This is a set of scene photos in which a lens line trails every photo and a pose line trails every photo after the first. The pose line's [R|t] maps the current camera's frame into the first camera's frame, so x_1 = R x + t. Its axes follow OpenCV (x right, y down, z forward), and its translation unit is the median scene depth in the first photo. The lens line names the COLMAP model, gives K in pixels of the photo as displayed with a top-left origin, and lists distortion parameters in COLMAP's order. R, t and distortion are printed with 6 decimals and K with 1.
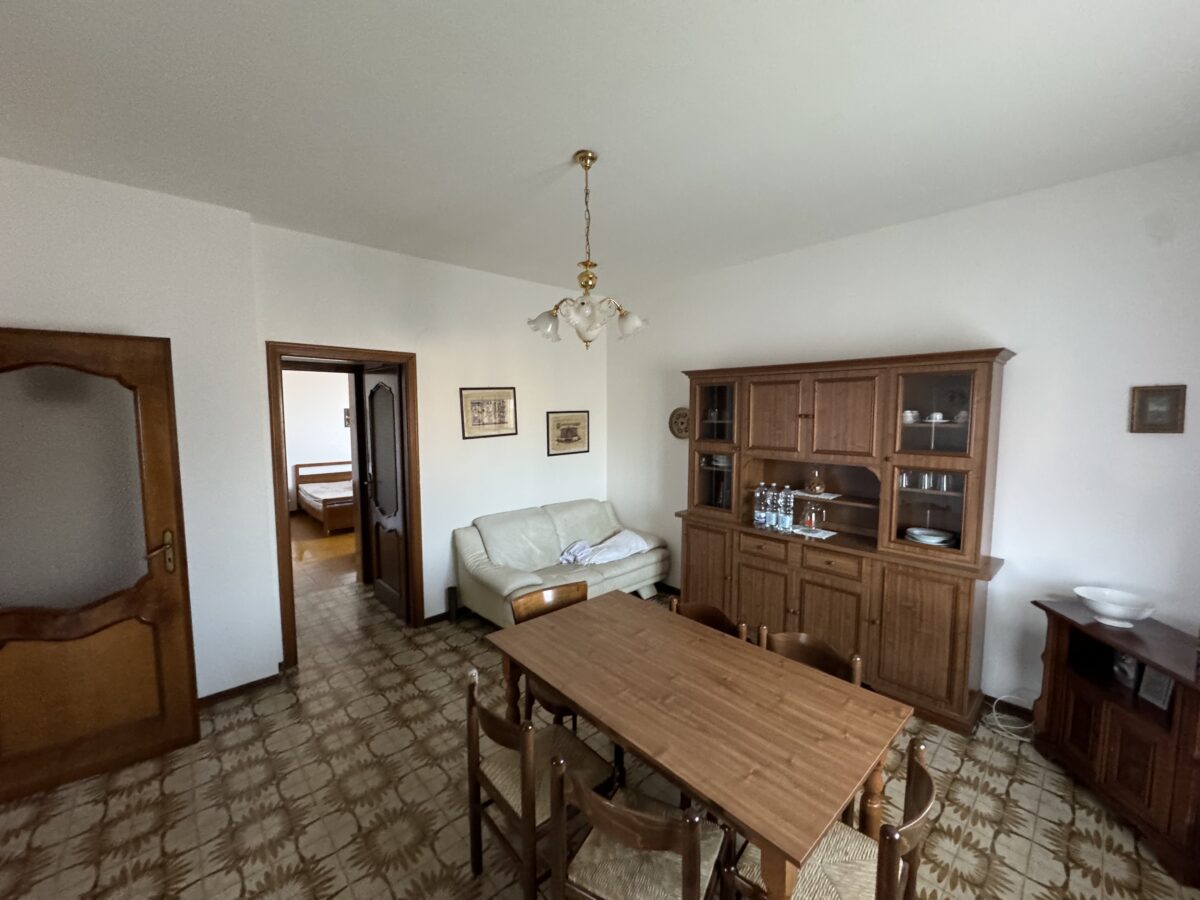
lens RADIAL K [[477.1, 0, 600.1], [0, 477.1, 451.0], [0, 0, 1]] dist [-0.010835, 0.000801]
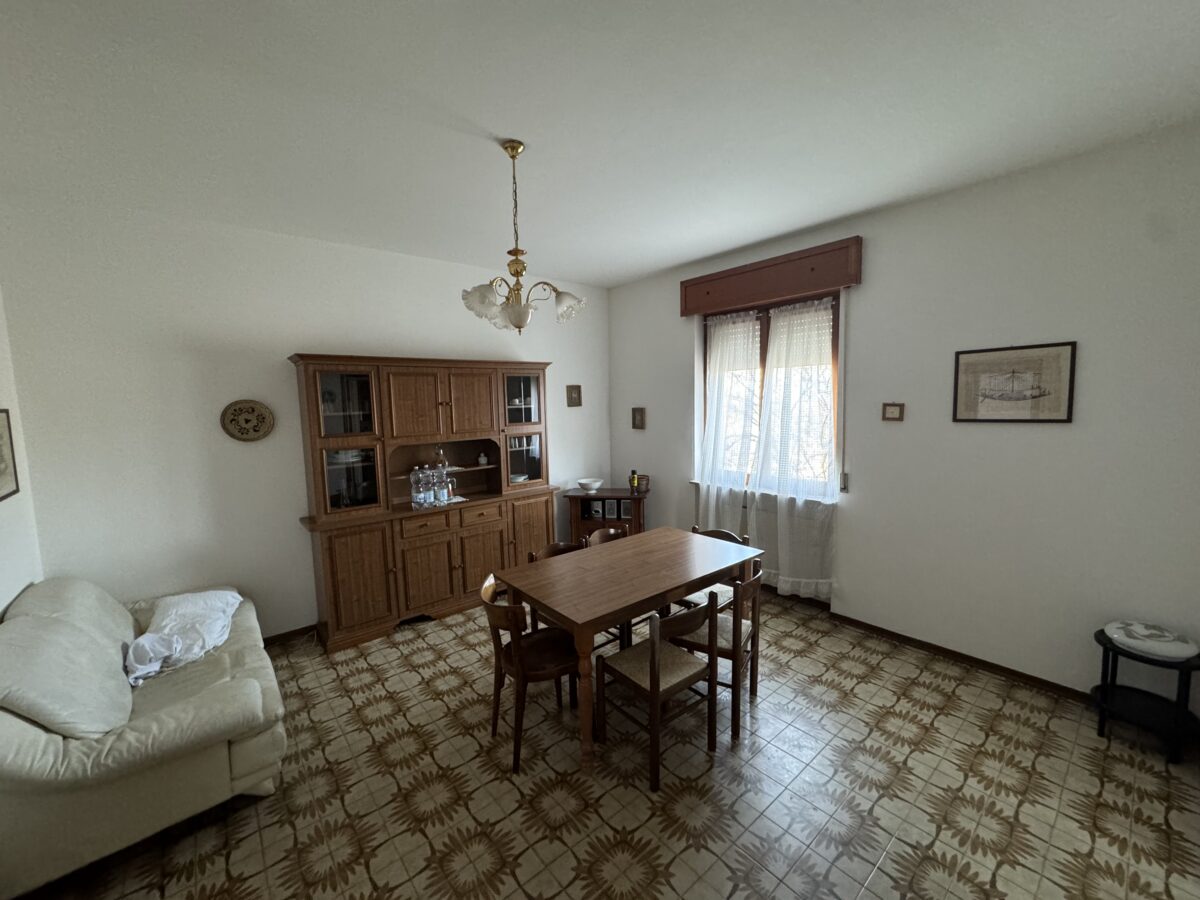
lens RADIAL K [[477.1, 0, 598.6], [0, 477.1, 446.6], [0, 0, 1]] dist [-0.010835, 0.000801]
pose [[0.040535, -0.103373, 0.993816, -0.729314], [0.104879, 0.989579, 0.098655, -0.042603], [-0.993659, 0.100232, 0.050954, 0.542337]]
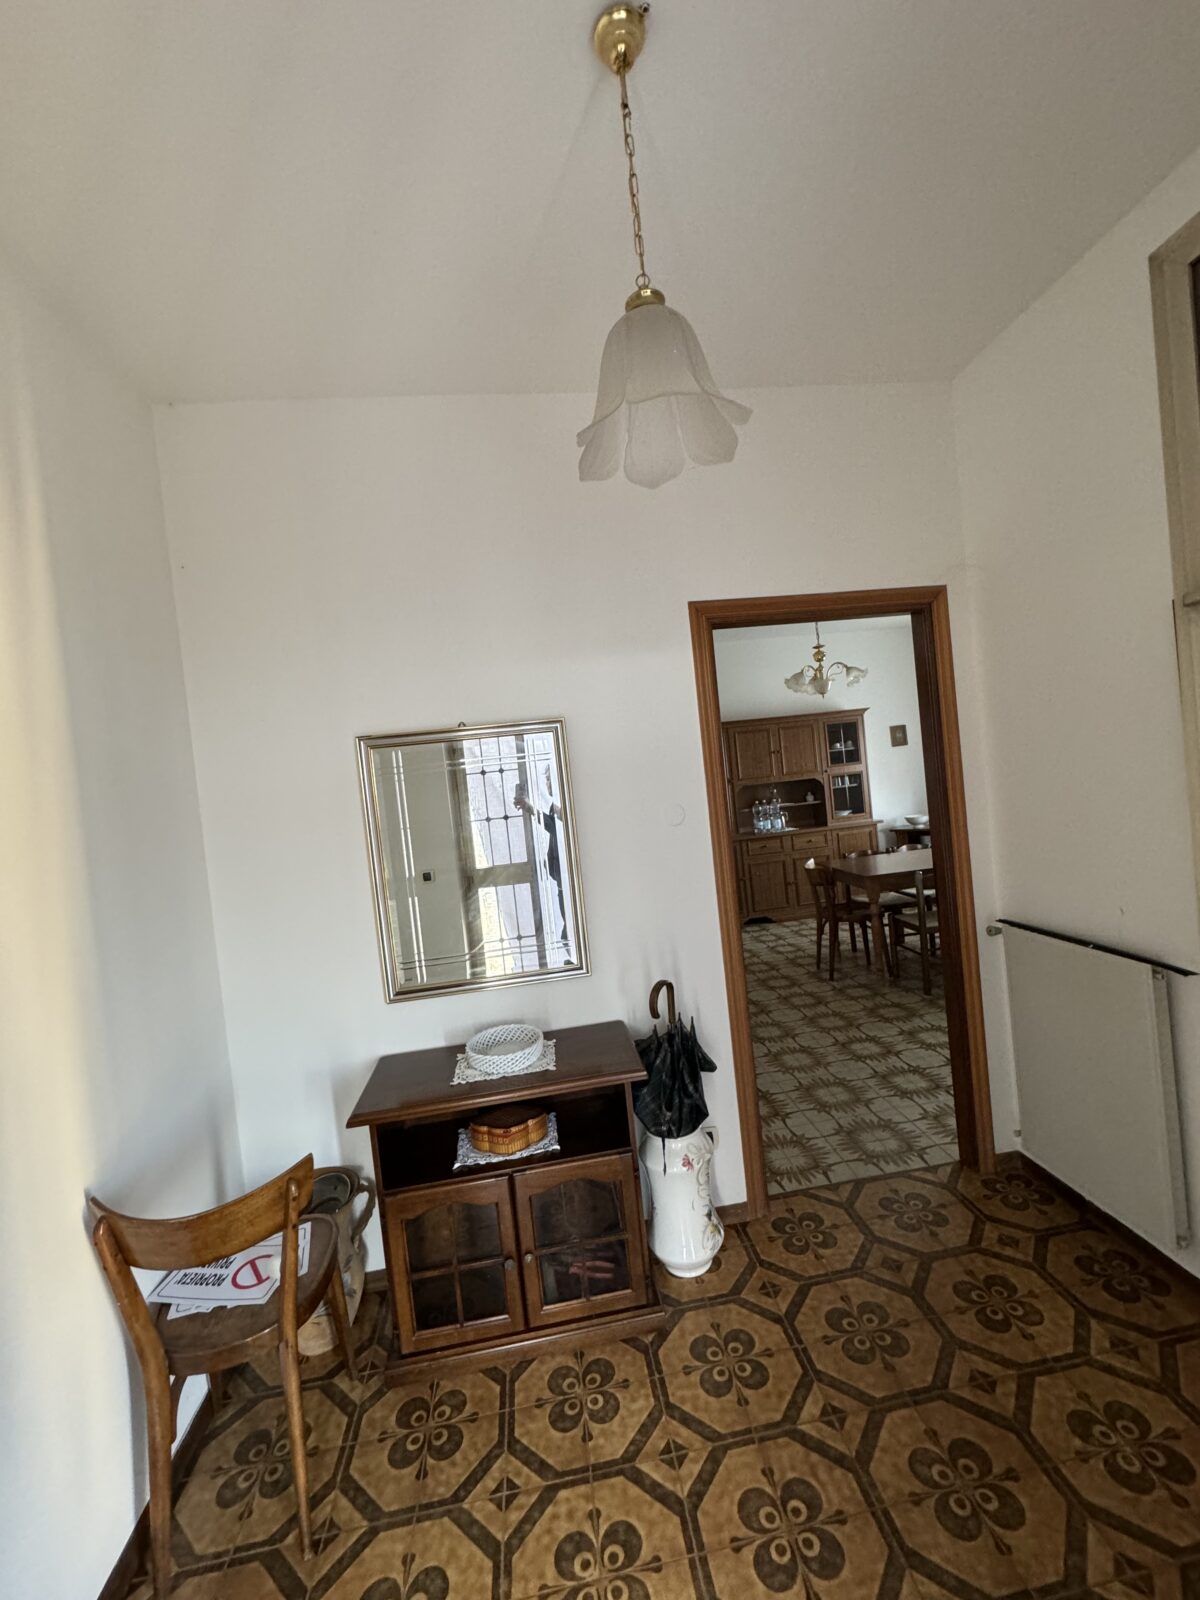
lens RADIAL K [[636.2, 0, 599.0], [0, 636.2, 804.7], [0, 0, 1]] dist [-0.010835, 0.000801]
pose [[0.578406, -0.091767, 0.810571, -1.502938], [0.171434, 0.985136, -0.010802, 0.016651], [-0.797532, 0.145208, 0.585541, 0.274140]]
